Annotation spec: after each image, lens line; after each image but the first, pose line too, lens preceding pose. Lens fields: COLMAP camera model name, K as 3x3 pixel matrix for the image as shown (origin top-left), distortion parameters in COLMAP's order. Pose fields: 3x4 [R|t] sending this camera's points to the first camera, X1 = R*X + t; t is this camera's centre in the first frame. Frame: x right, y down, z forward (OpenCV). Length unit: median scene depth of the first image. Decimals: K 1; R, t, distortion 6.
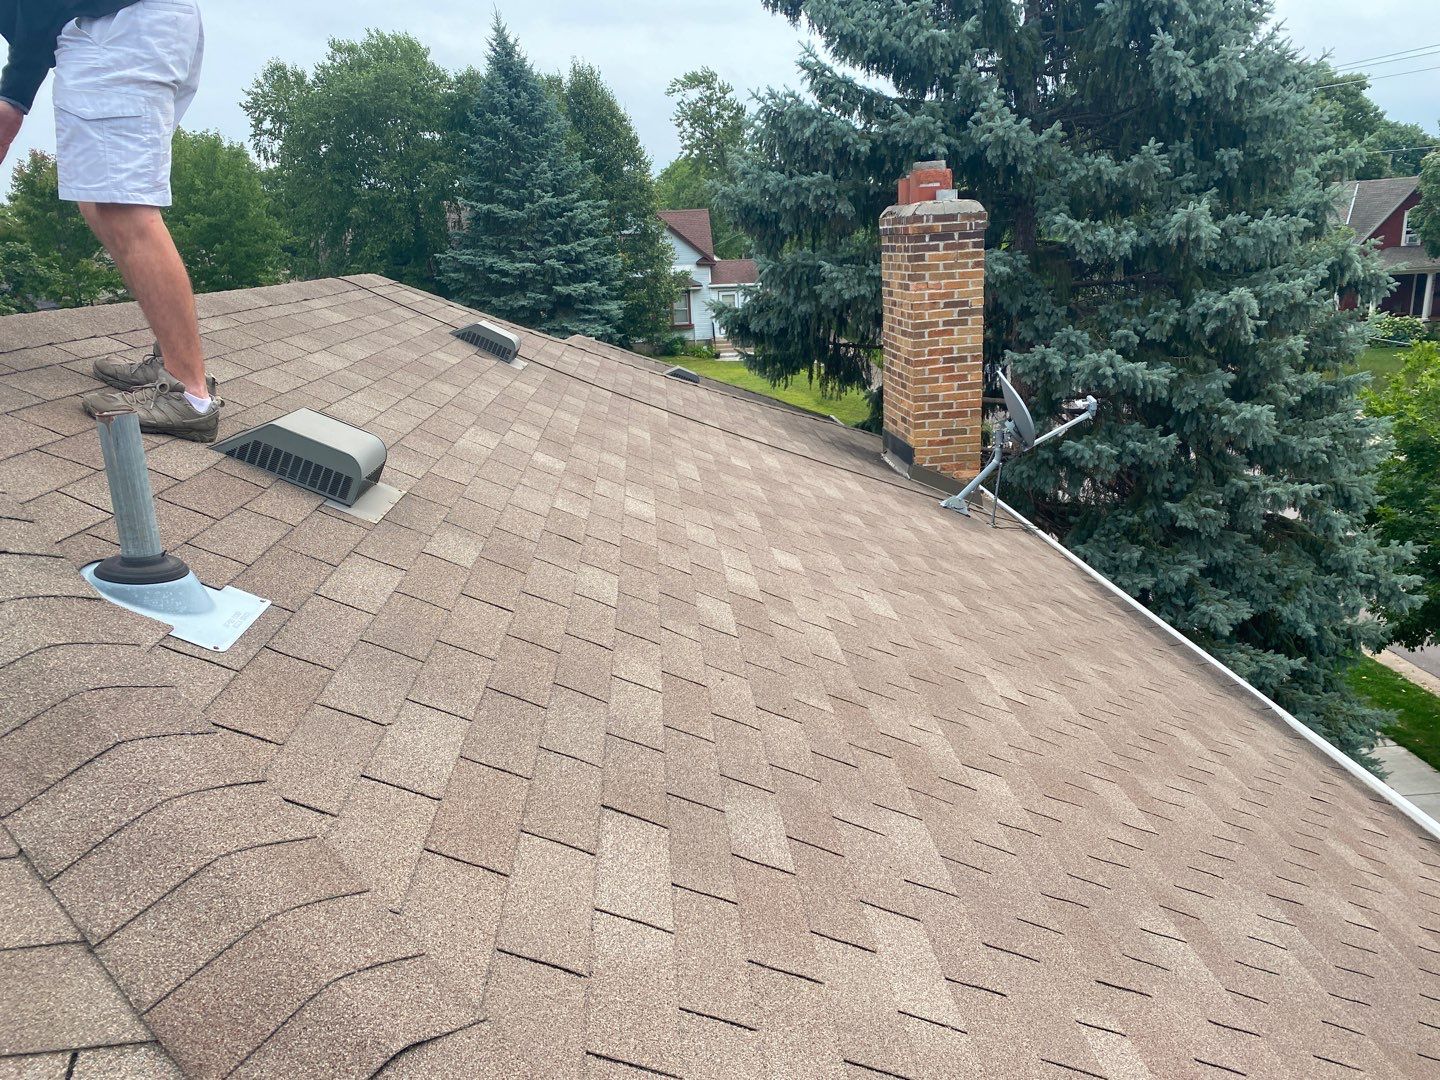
lens RADIAL K [[1122.0, 0, 772.1], [0, 1122.0, 549.2], [0, 0, 1]] dist [0.058977, -0.103833]
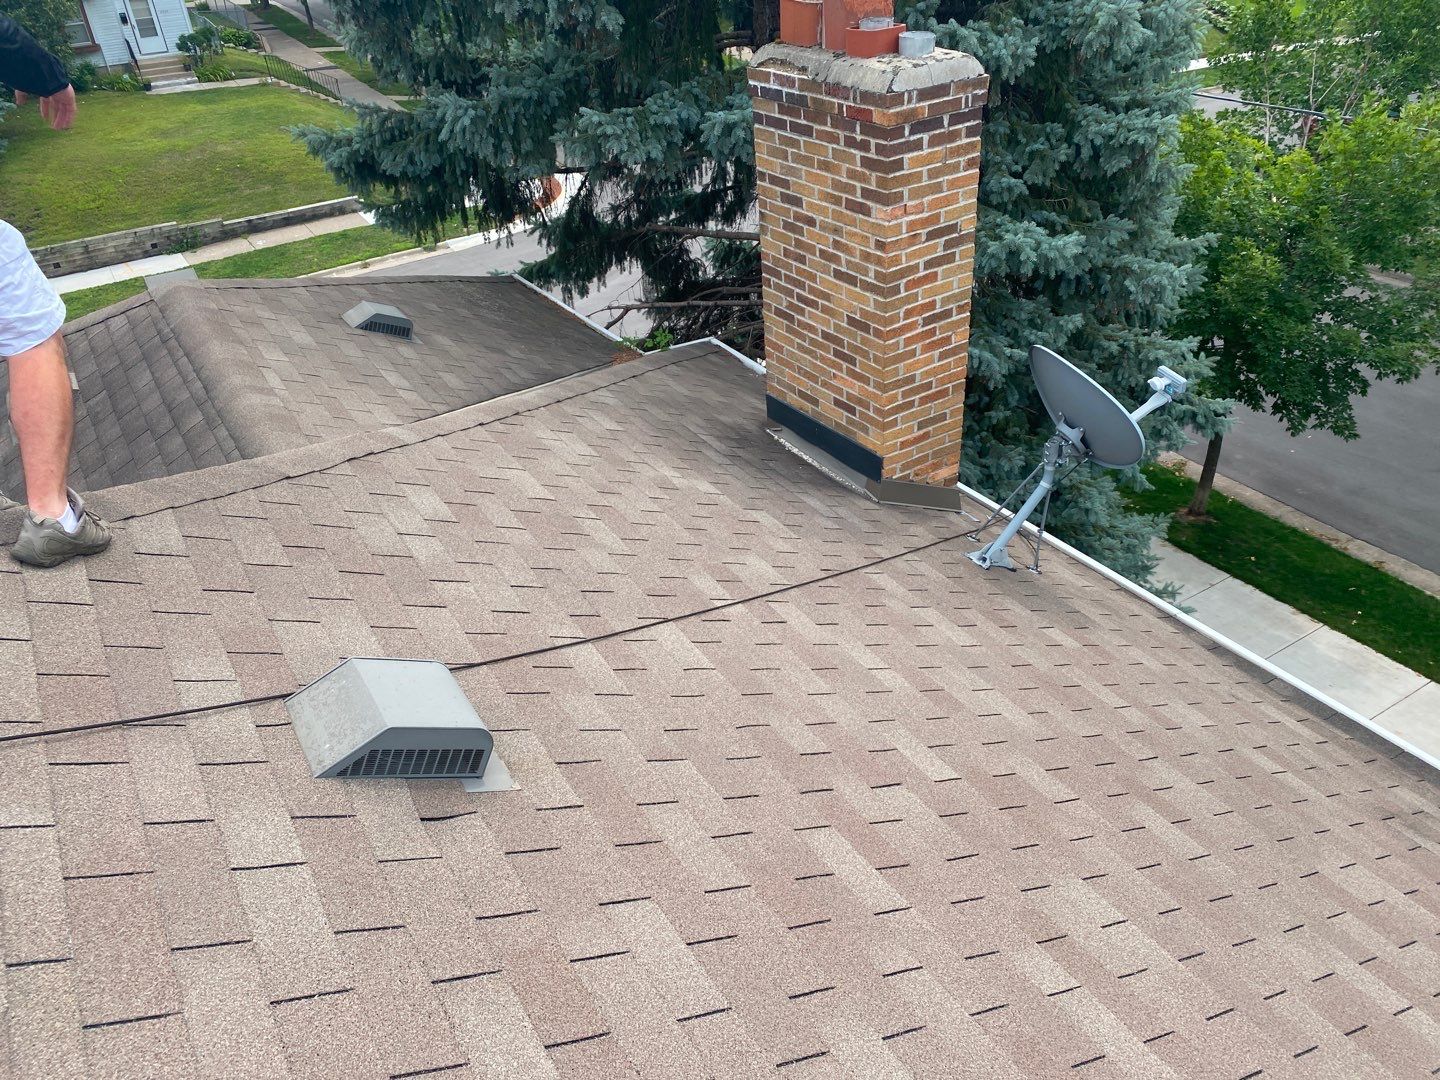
lens RADIAL K [[1122.0, 0, 772.1], [0, 1122.0, 549.2], [0, 0, 1]] dist [0.058977, -0.103833]
pose [[0.898822, -0.235776, 0.369497, -0.186357], [0.133169, 0.950043, 0.282283, -0.235163], [-0.417594, -0.204516, 0.885318, 0.448419]]
